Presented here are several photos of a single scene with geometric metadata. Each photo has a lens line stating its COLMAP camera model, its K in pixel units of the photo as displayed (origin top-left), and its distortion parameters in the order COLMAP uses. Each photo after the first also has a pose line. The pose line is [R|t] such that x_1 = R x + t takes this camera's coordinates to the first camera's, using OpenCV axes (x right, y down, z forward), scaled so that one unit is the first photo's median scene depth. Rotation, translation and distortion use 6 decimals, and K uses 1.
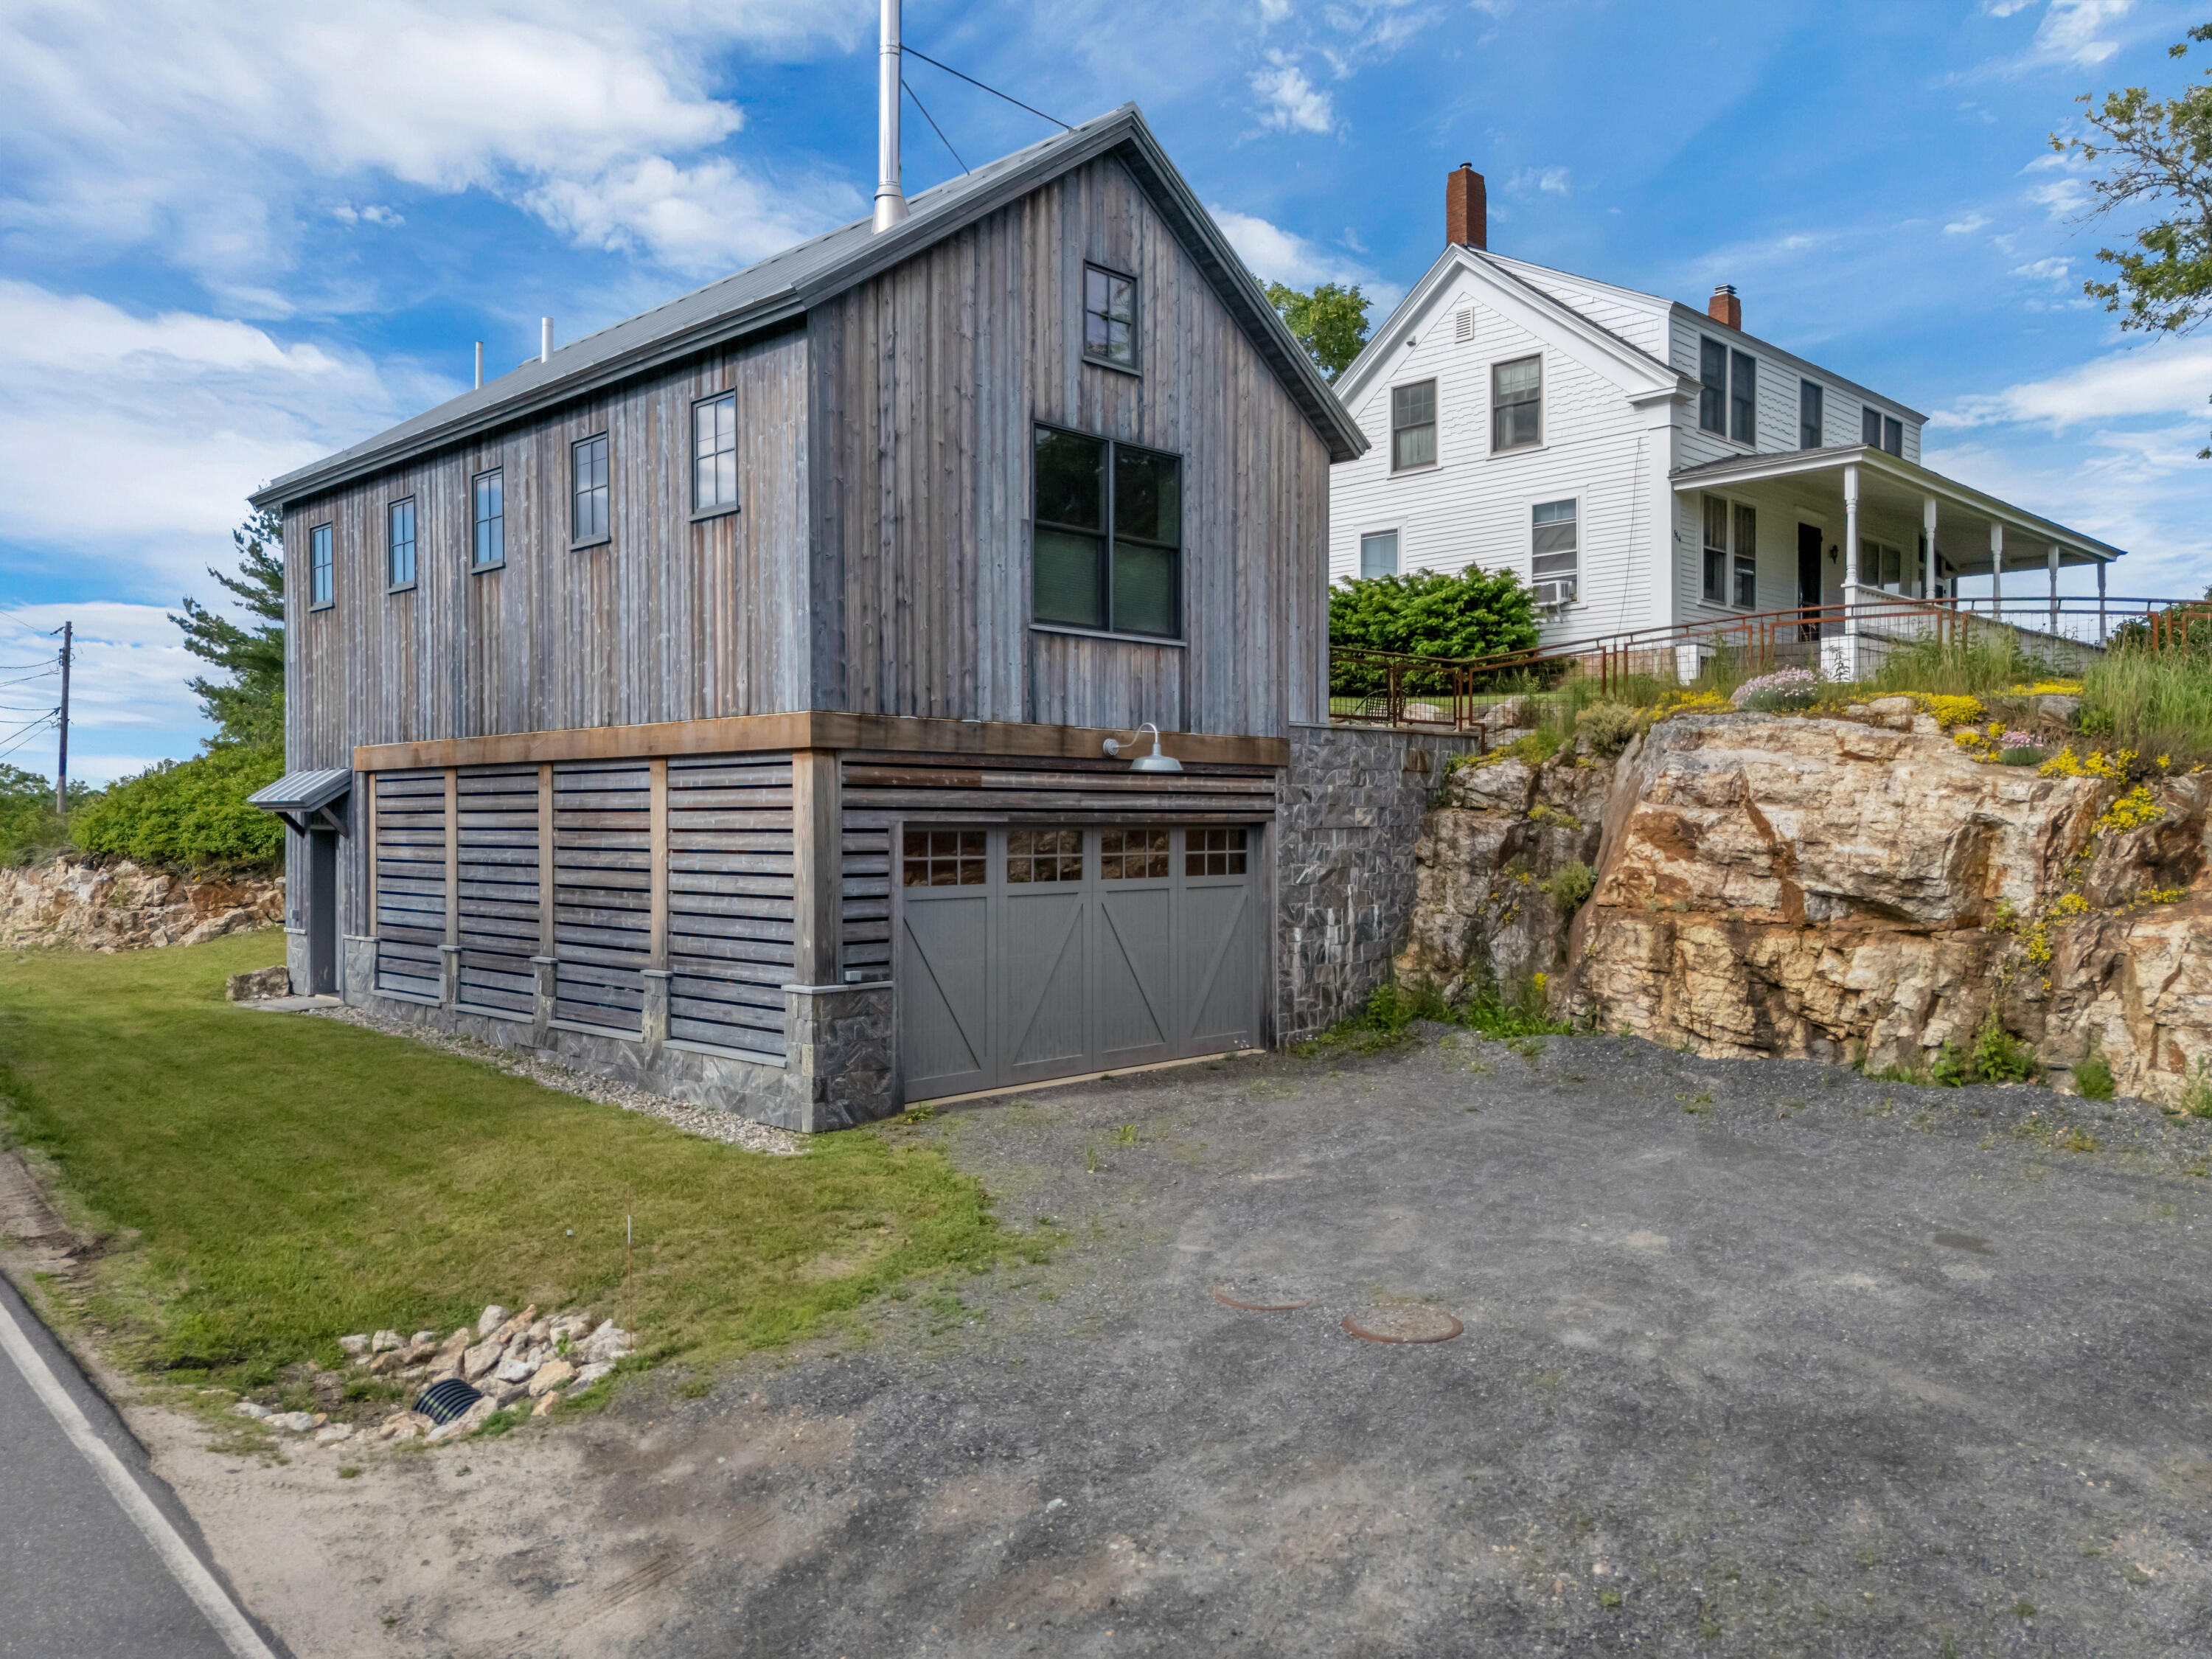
lens RADIAL K [[1634.0, 0, 1106.0], [0, 1634.0, 829.5], [0, 0, 1]] dist [0.049363, -0.010529]
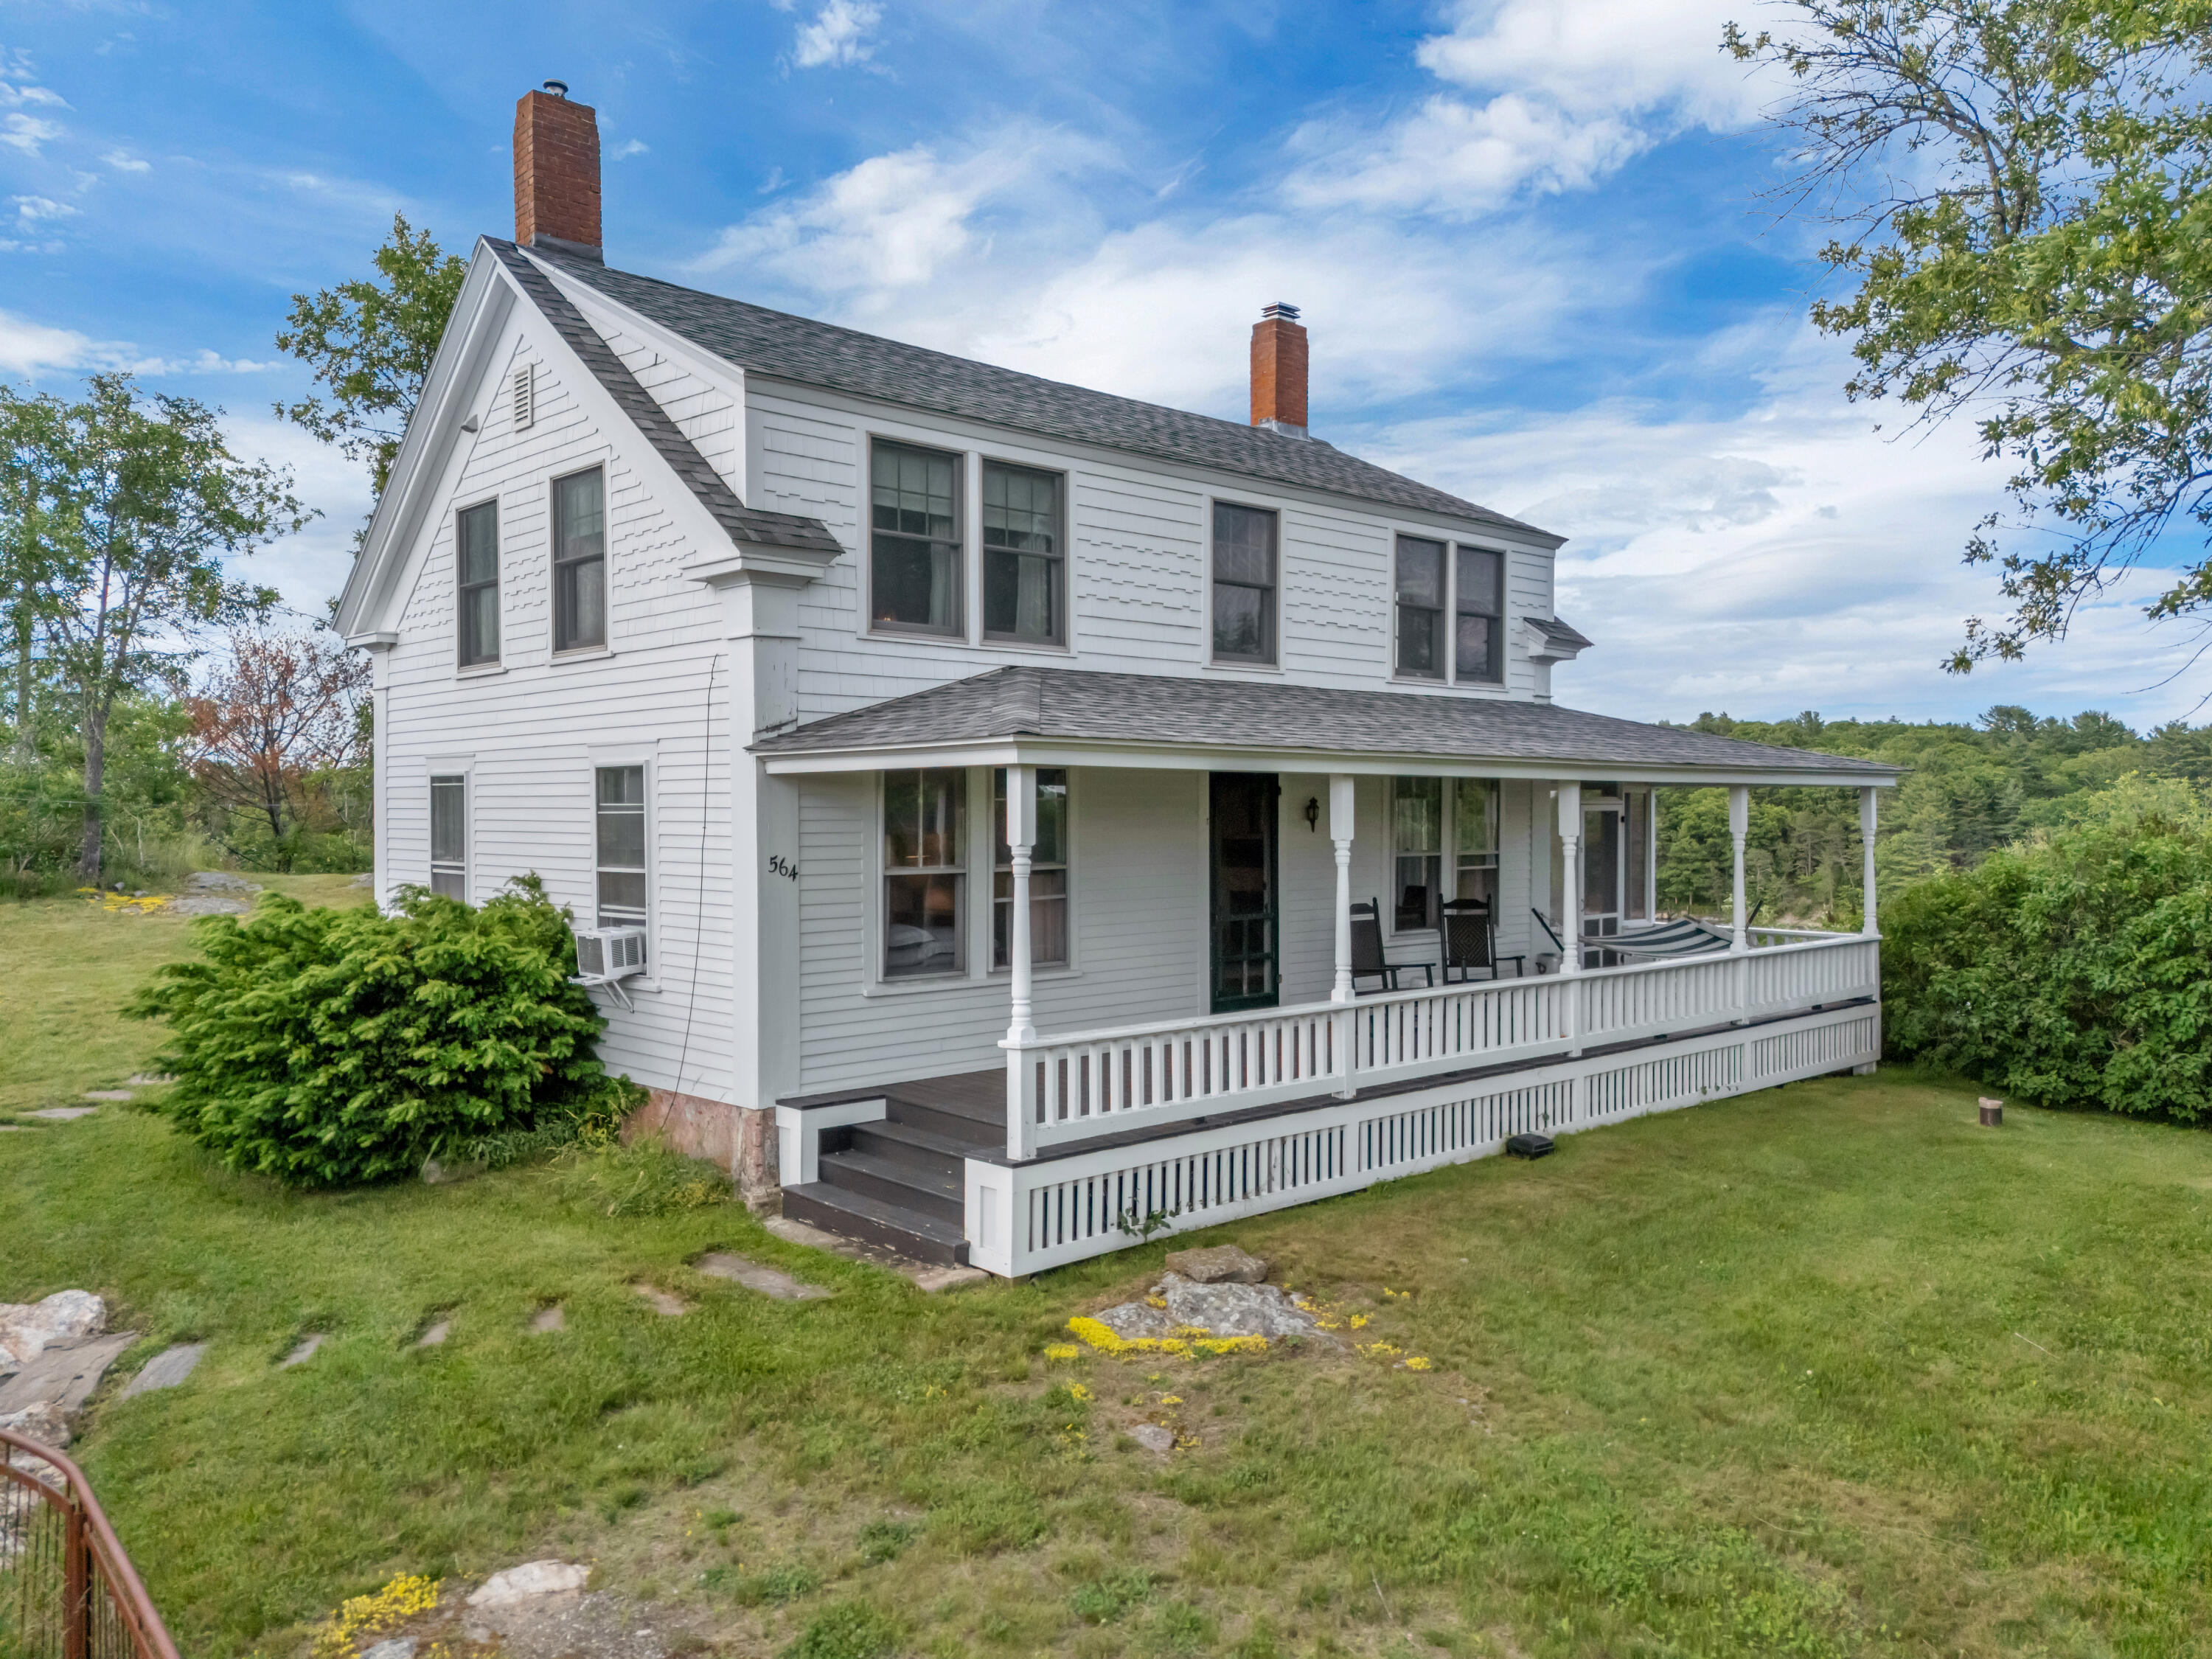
lens RADIAL K [[1649.7, 0, 1106.0], [0, 1649.7, 829.5], [0, 0, 1]] dist [0.039595, -0.000758]
pose [[0.999587, 0.000442, -0.028724, 0.679786], [-0.000312, 0.999990, 0.004536, -0.288168], [0.028726, -0.004525, 0.999577, 0.804844]]
